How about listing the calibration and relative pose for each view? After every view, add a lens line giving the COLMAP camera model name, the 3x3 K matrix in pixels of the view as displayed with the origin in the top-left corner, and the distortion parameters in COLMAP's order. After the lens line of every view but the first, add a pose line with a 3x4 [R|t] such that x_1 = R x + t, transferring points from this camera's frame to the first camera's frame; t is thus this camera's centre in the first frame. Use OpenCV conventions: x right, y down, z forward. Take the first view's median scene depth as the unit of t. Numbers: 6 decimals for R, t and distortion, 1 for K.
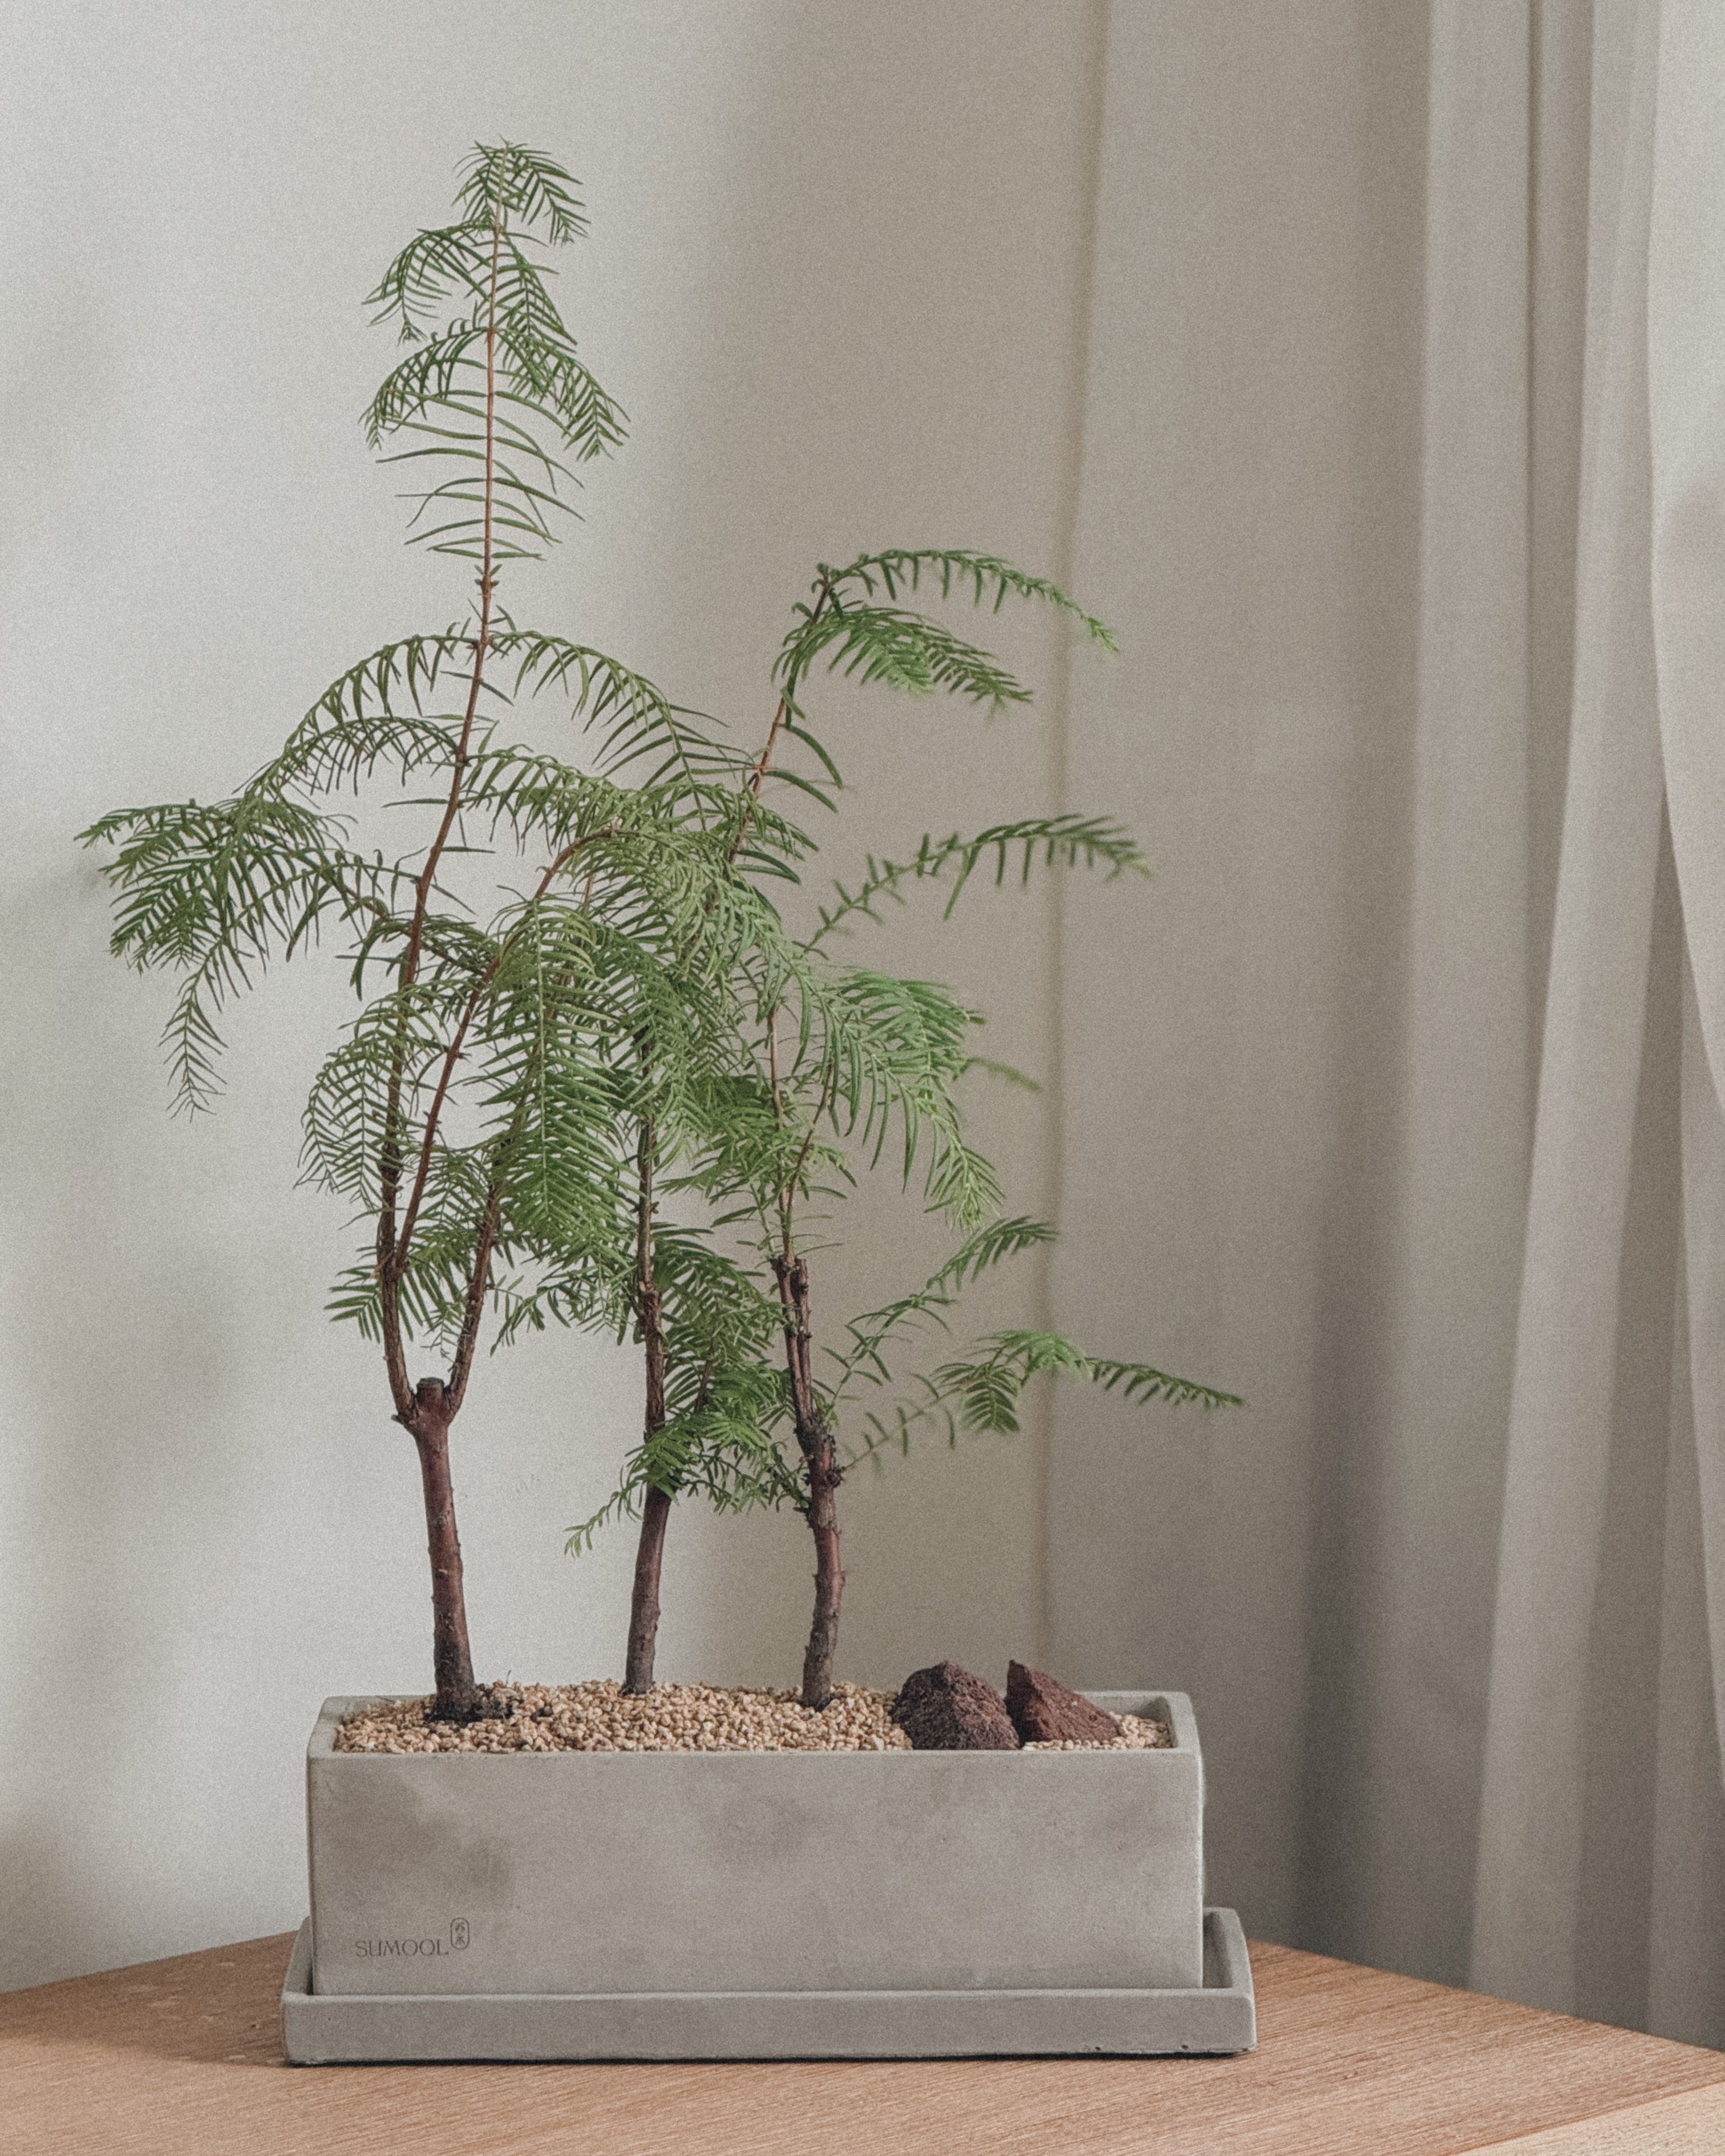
lens RADIAL K [[7902.8, 0, 862.8], [0, 7902.8, 1074.8], [0, 0, 1]] dist [0.228364, 0.000000]
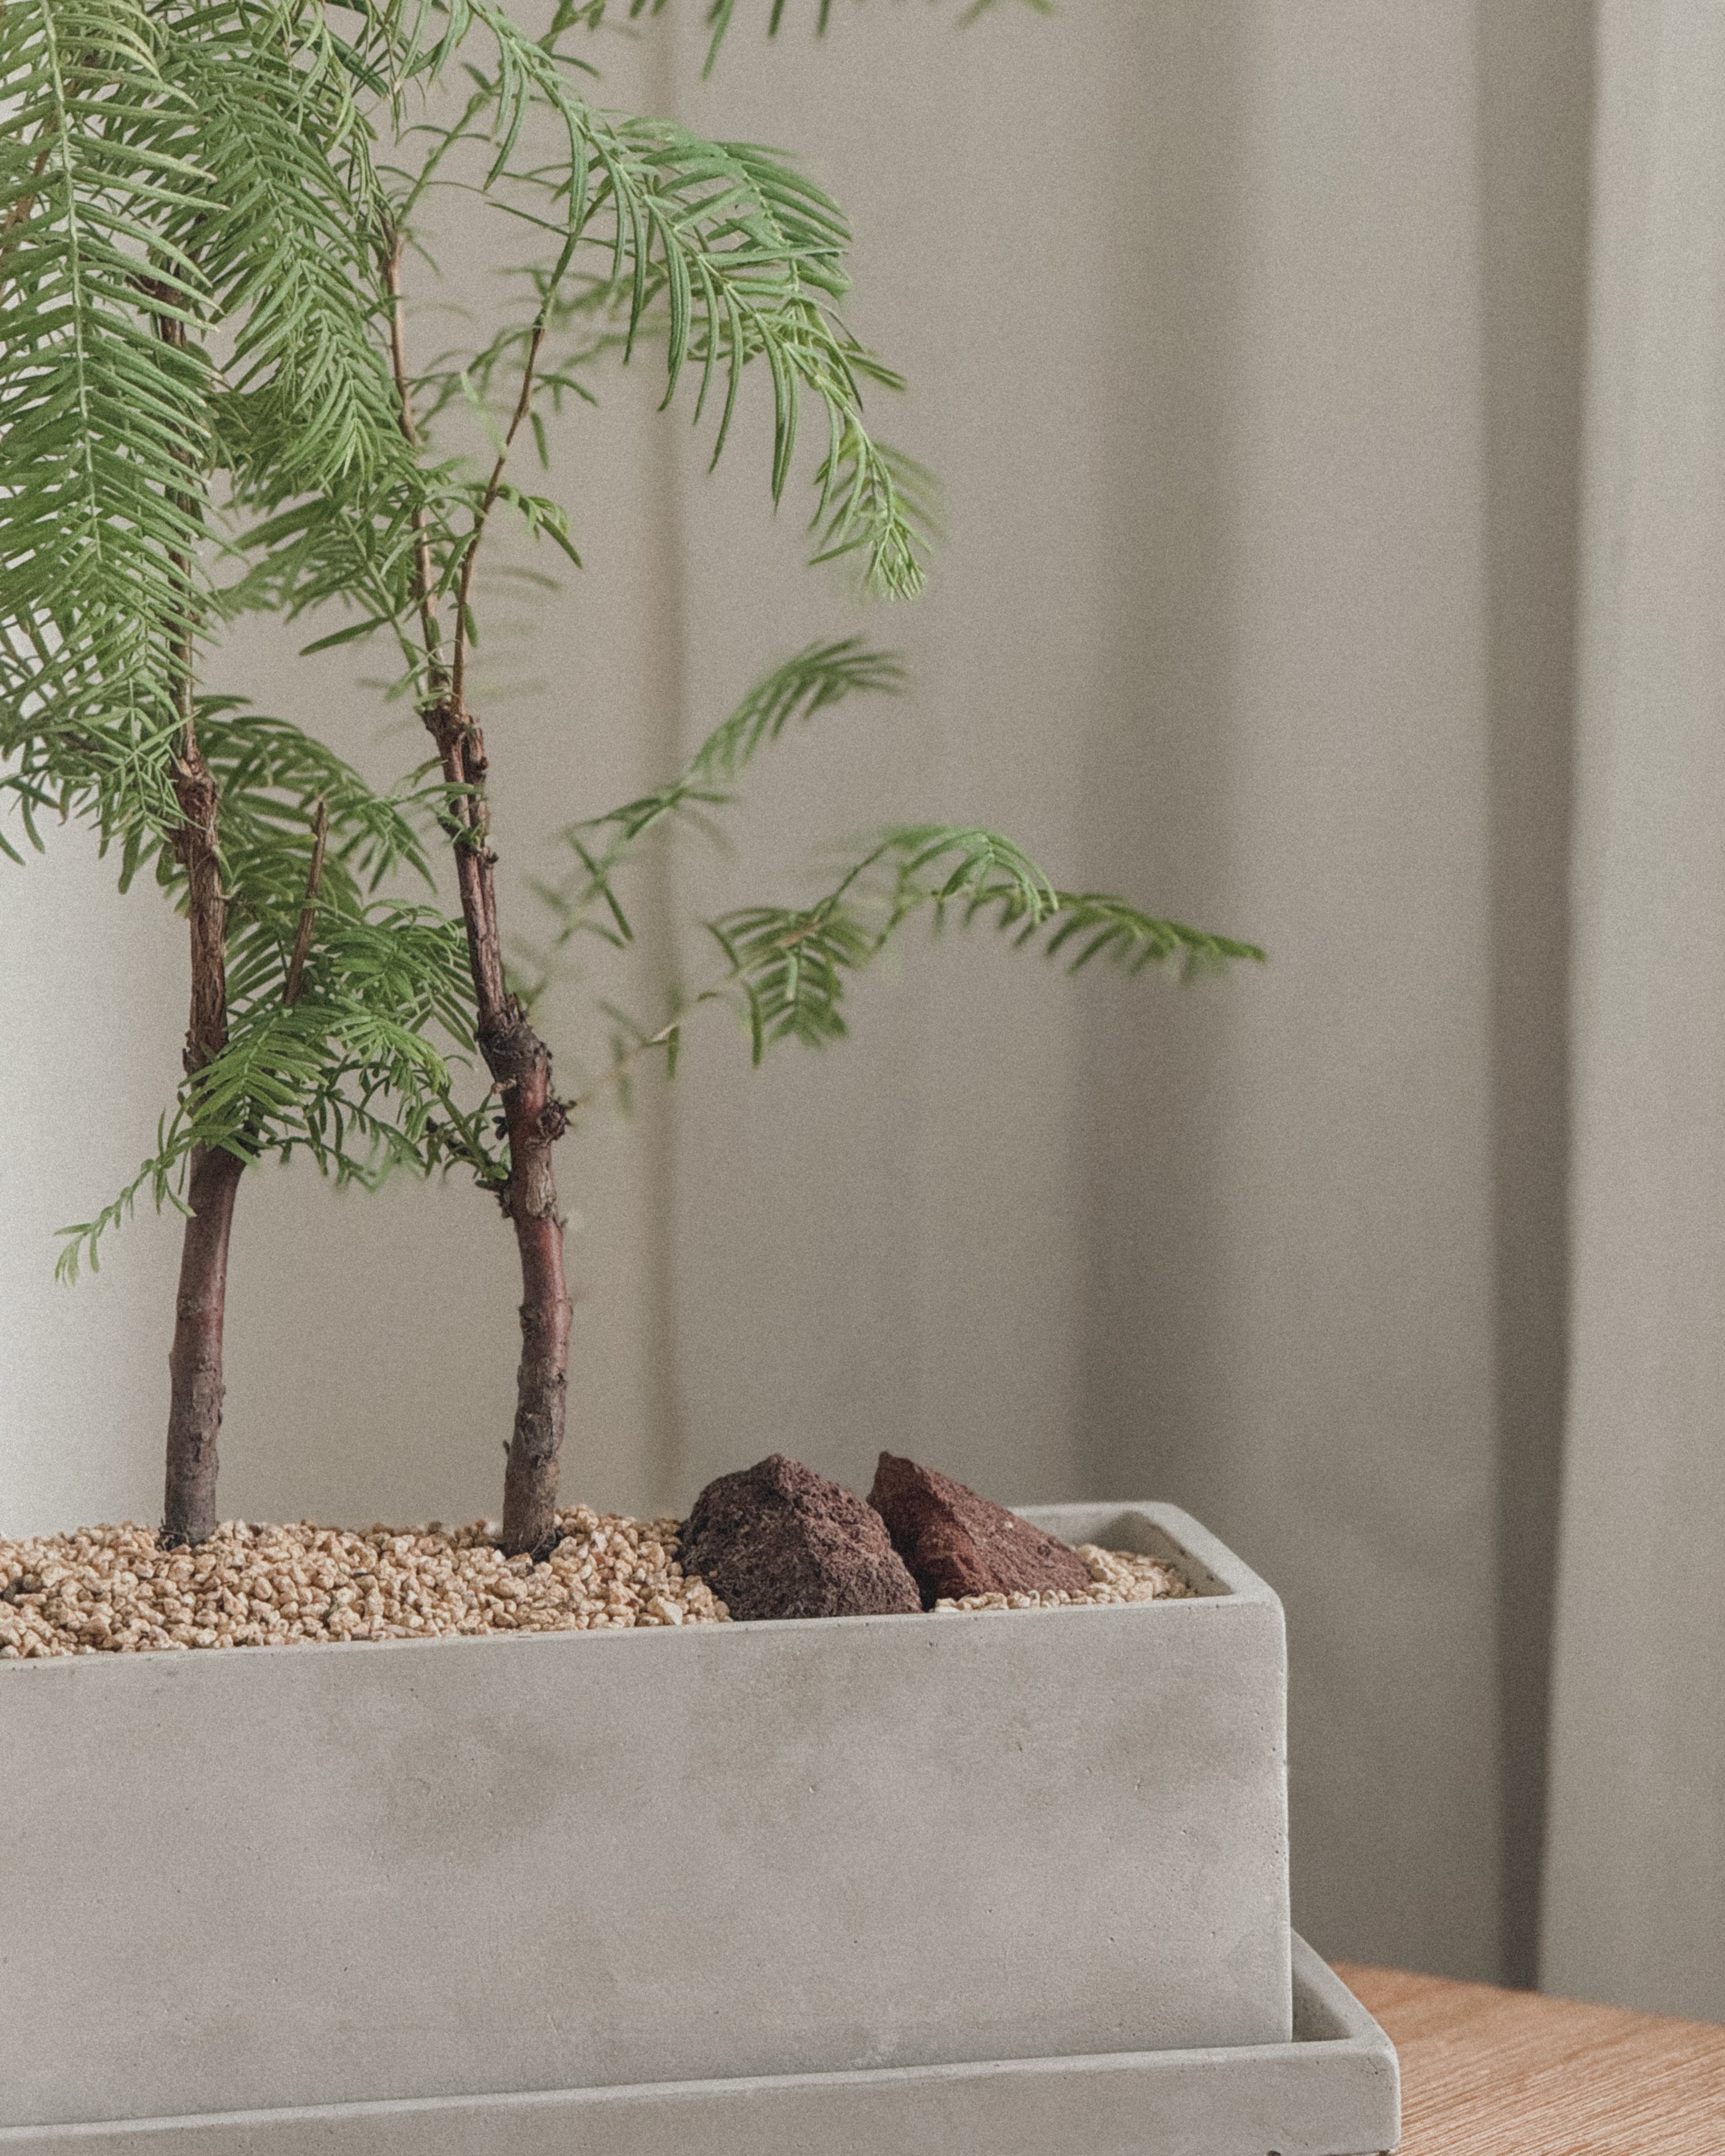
lens RADIAL K [[7902.8, 0, 863.7], [0, 7902.8, 1083.8], [0, 0, 1]] dist [0.228364, 0.000000]
pose [[0.980366, -0.032243, 0.194531, -0.086698], [0.033032, 0.999454, -0.000812, 0.049732], [-0.194399, 0.007222, 0.980896, 0.476128]]
